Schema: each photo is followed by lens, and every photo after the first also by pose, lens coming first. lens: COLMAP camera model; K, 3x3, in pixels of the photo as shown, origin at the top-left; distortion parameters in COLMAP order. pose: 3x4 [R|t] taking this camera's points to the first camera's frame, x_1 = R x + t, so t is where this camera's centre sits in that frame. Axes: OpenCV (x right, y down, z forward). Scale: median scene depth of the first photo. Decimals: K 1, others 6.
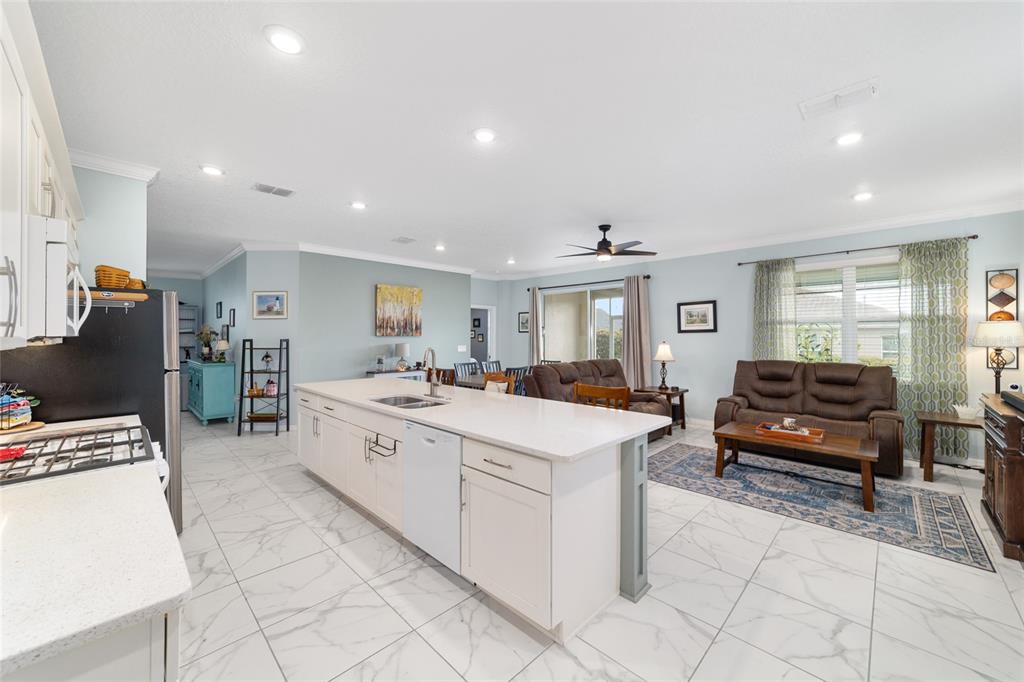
lens RADIAL K [[396.1, 0, 504.4], [0, 396.1, 331.0], [0, 0, 1]] dist [-0.013925, 0.005759]
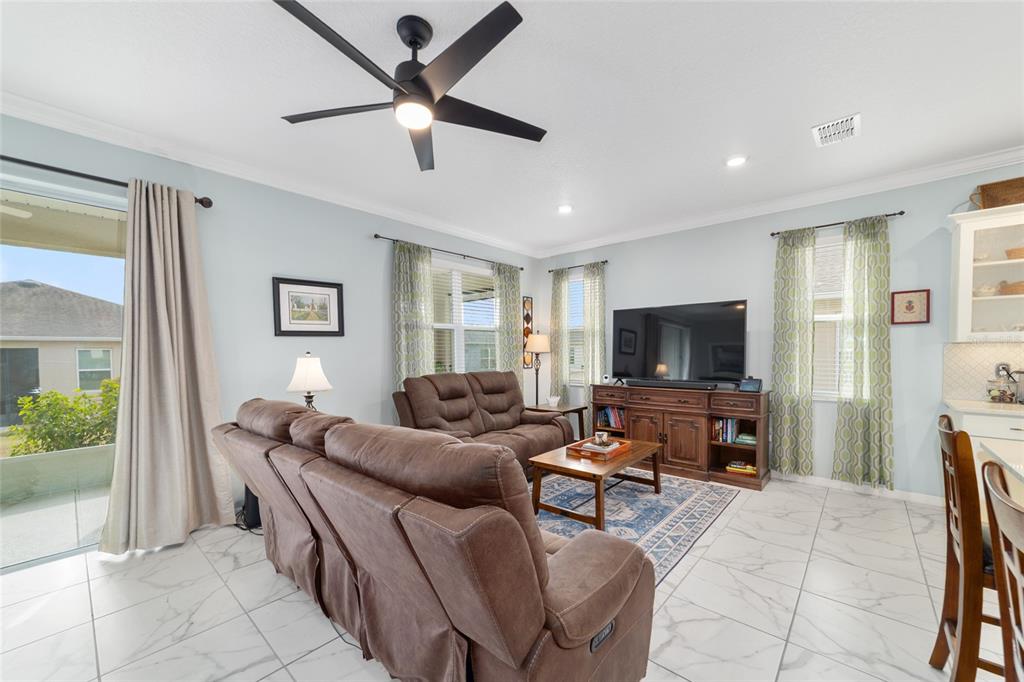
lens RADIAL K [[396.1, 0, 510.0], [0, 396.1, 358.8], [0, 0, 1]] dist [-0.013925, 0.005759]
pose [[-0.064707, -0.019340, 0.997717, -0.120956], [-0.006562, 0.999799, 0.018955, 0.030919], [-0.997883, -0.005321, -0.064821, 0.973607]]
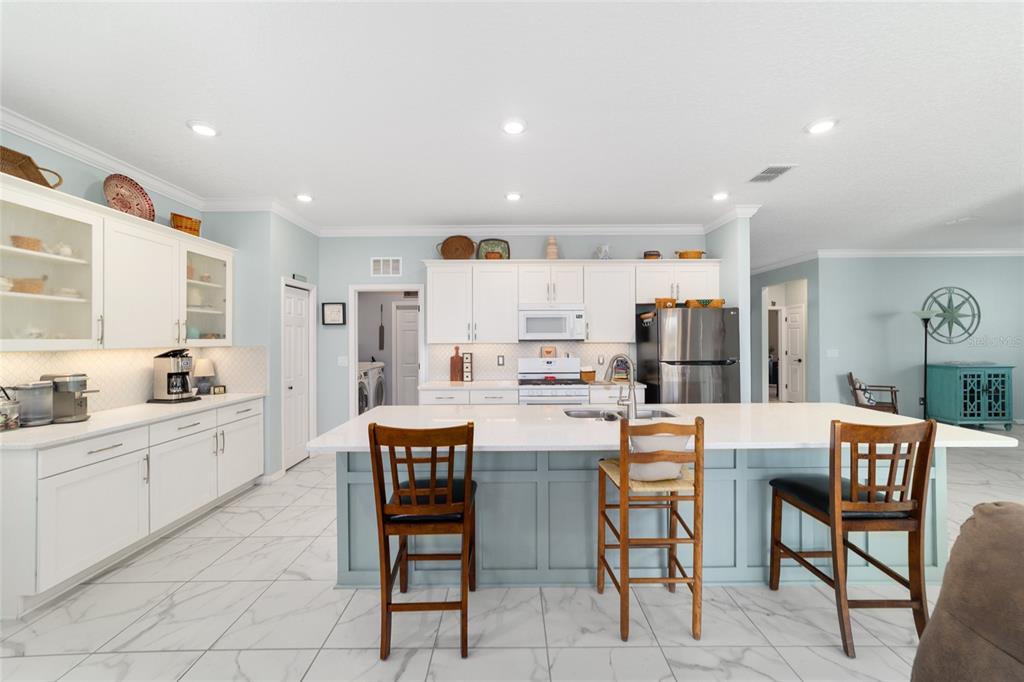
lens RADIAL K [[396.1, 0, 503.3], [0, 396.1, 335.4], [0, 0, 1]] dist [-0.013925, 0.005759]
pose [[-0.696194, -0.002031, -0.717851, 0.370641], [0.016351, 0.999692, -0.018685, 0.011392], [0.717668, -0.024746, -0.695946, 0.924844]]
